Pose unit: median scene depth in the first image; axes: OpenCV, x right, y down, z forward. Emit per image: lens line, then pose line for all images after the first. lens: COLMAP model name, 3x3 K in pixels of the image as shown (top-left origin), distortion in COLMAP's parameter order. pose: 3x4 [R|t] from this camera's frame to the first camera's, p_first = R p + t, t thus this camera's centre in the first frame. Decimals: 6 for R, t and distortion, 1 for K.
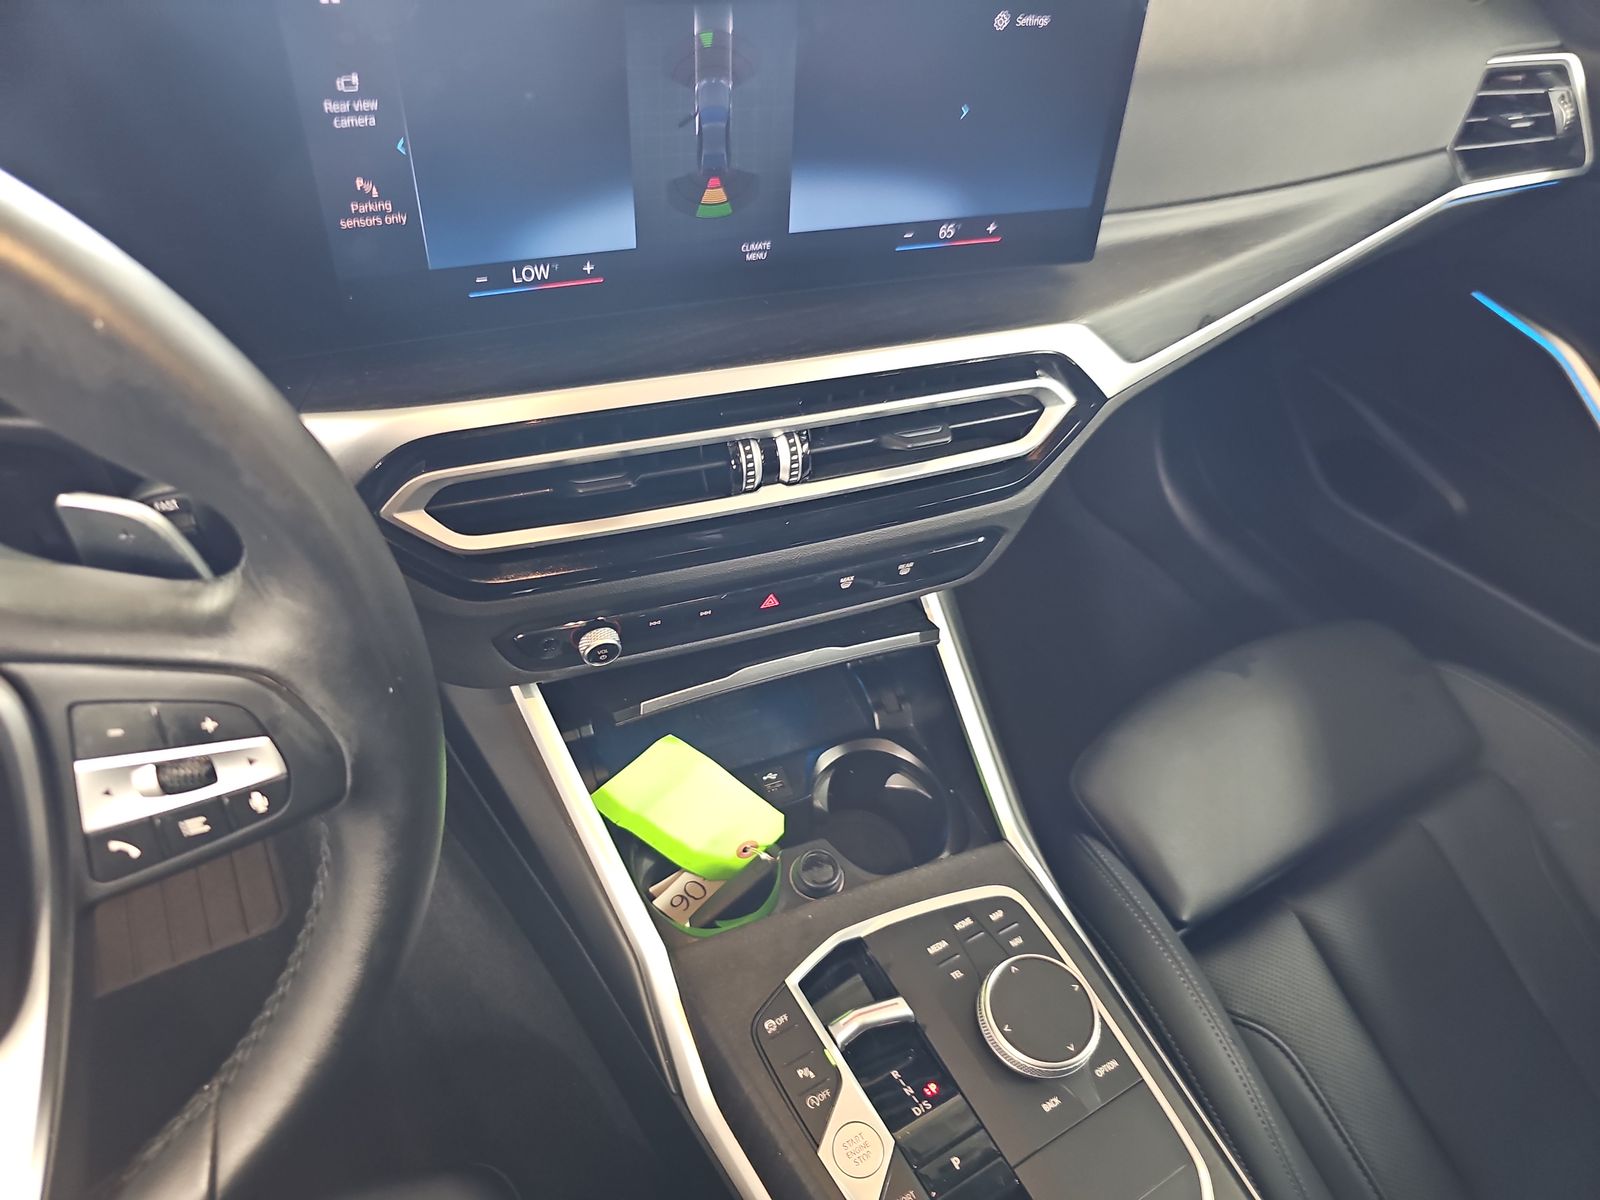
lens RADIAL K [[1049.0, 0, 800.0], [0, 1049.0, 600.0], [0, 0, 1]] dist [0.002329, -0.027048]
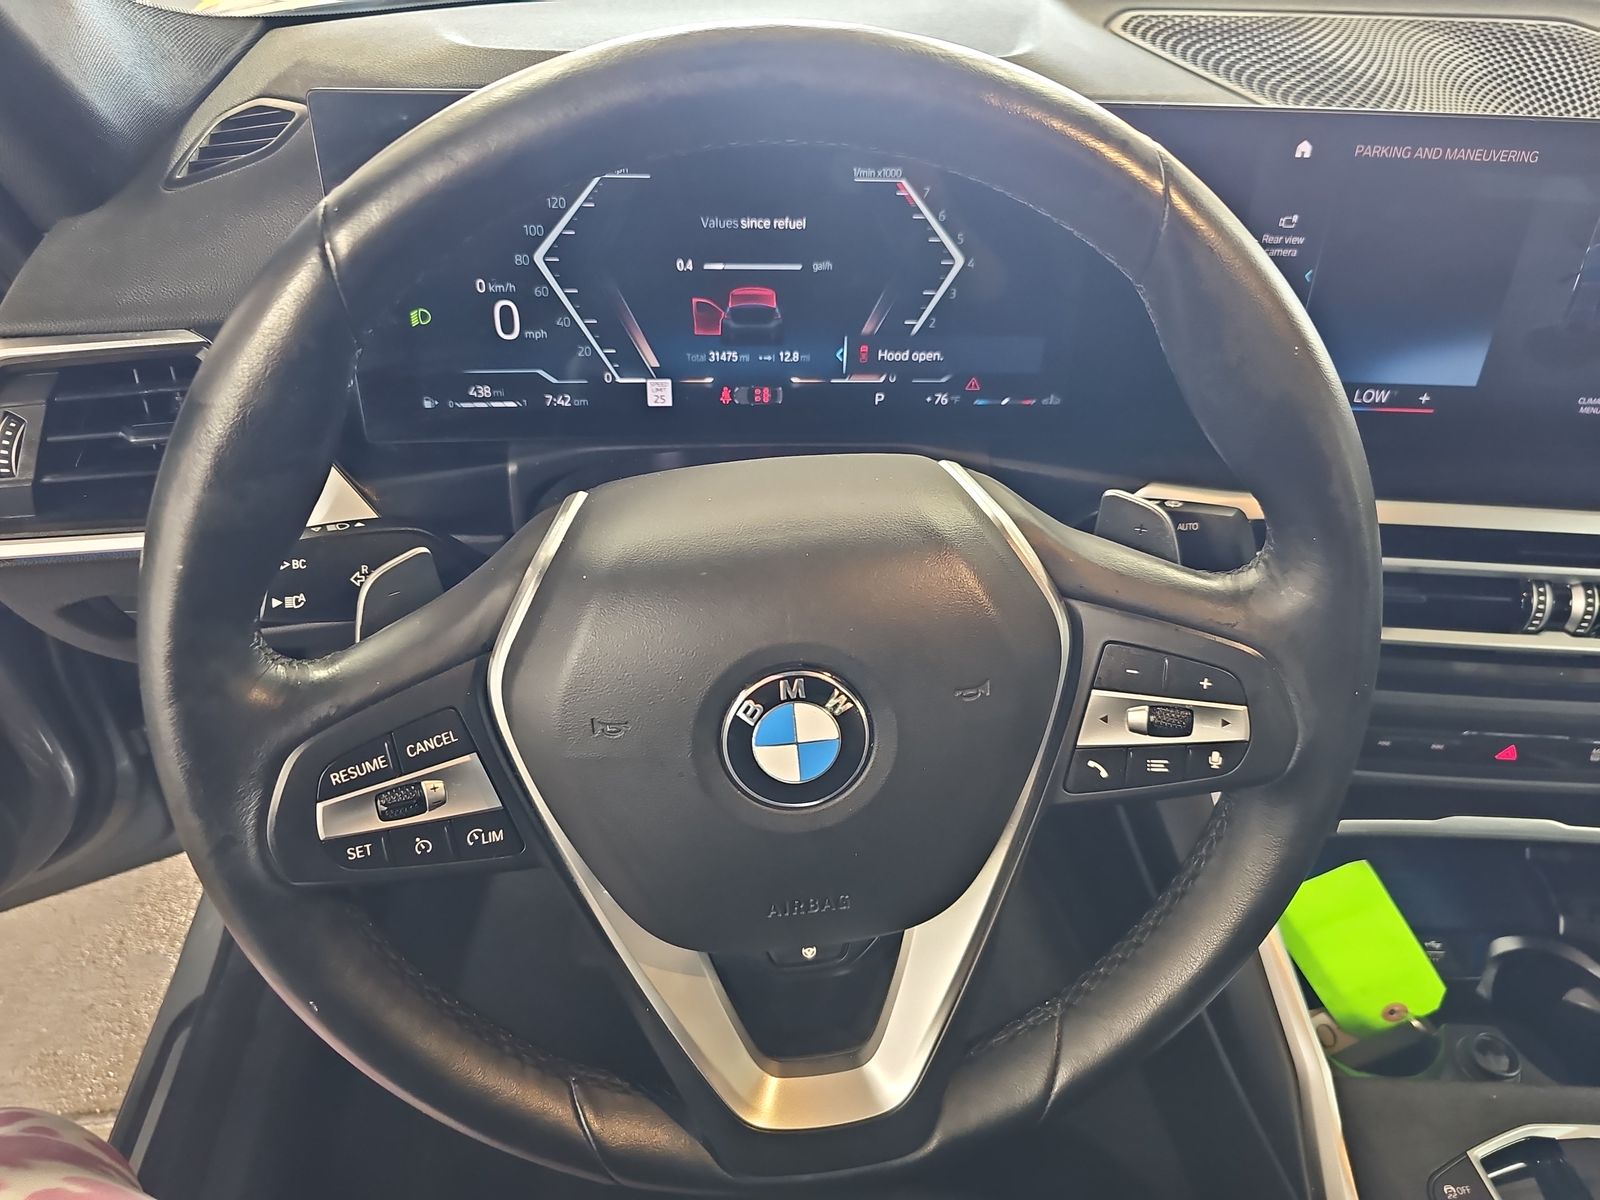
lens RADIAL K [[1092.9, 0, 800.0], [0, 1092.9, 600.0], [0, 0, 1]] dist [-0.002164, -0.002268]
pose [[0.904595, 0.189166, -0.382000, -0.290921], [-0.249504, 0.961560, -0.114672, 0.161274], [0.345624, 0.199042, 0.917020, -0.201434]]
